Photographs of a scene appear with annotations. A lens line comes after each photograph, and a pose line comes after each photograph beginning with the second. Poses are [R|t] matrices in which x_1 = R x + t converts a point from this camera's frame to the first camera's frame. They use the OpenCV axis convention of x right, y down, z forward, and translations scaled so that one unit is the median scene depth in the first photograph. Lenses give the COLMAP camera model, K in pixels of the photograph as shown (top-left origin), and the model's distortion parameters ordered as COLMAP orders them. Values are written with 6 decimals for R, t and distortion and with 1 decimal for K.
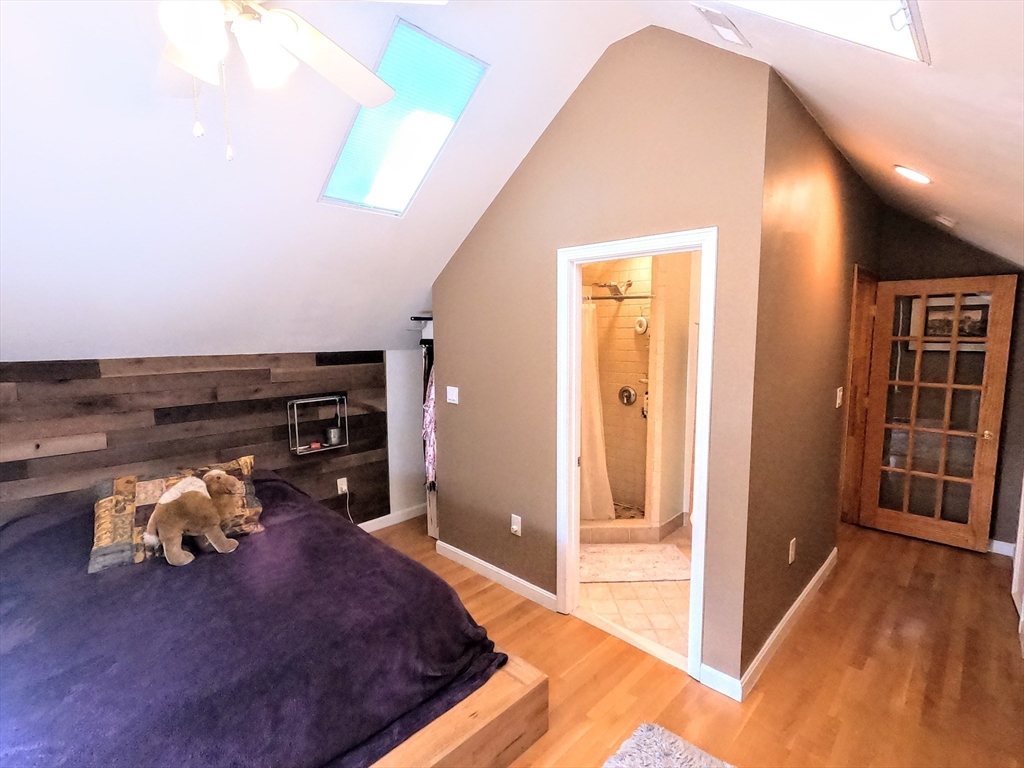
lens RADIAL K [[501.2, 0, 494.6], [0, 501.2, 389.8], [0, 0, 1]] dist [-0.001297, -0.000751]
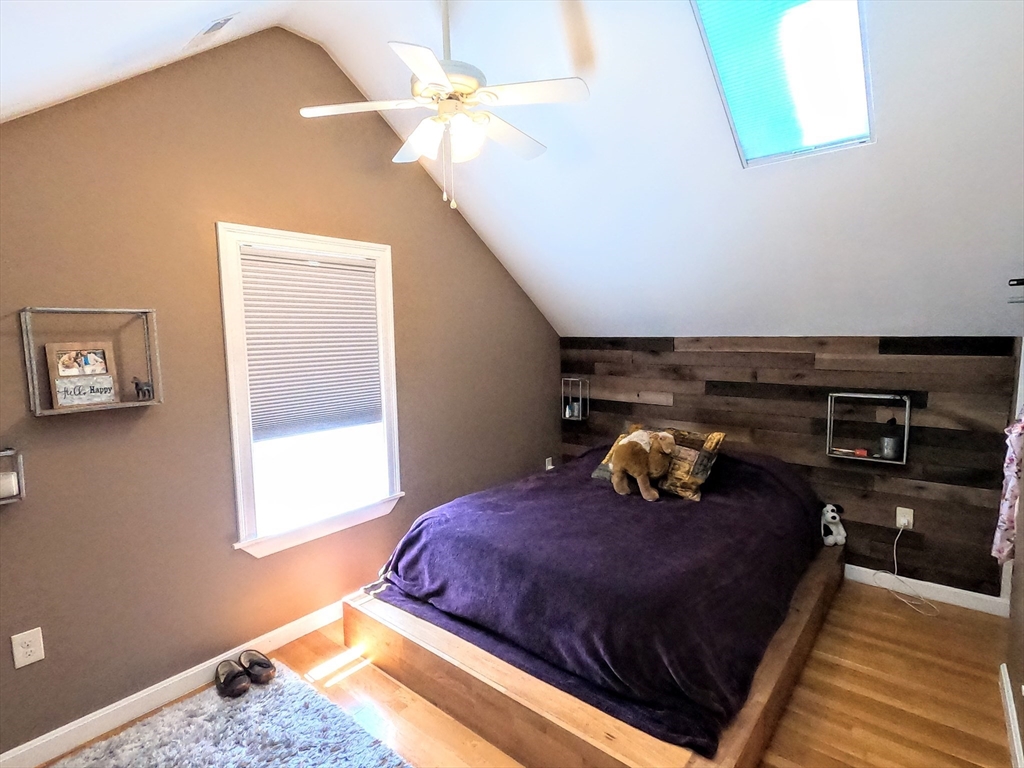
lens RADIAL K [[501.2, 0, 494.6], [0, 501.2, 389.8], [0, 0, 1]] dist [-0.001297, -0.000751]
pose [[0.068305, 0.121996, -0.990177, 0.530843], [-0.097683, 0.988544, 0.115056, -0.032133], [0.992871, 0.088865, 0.079440, 0.470036]]
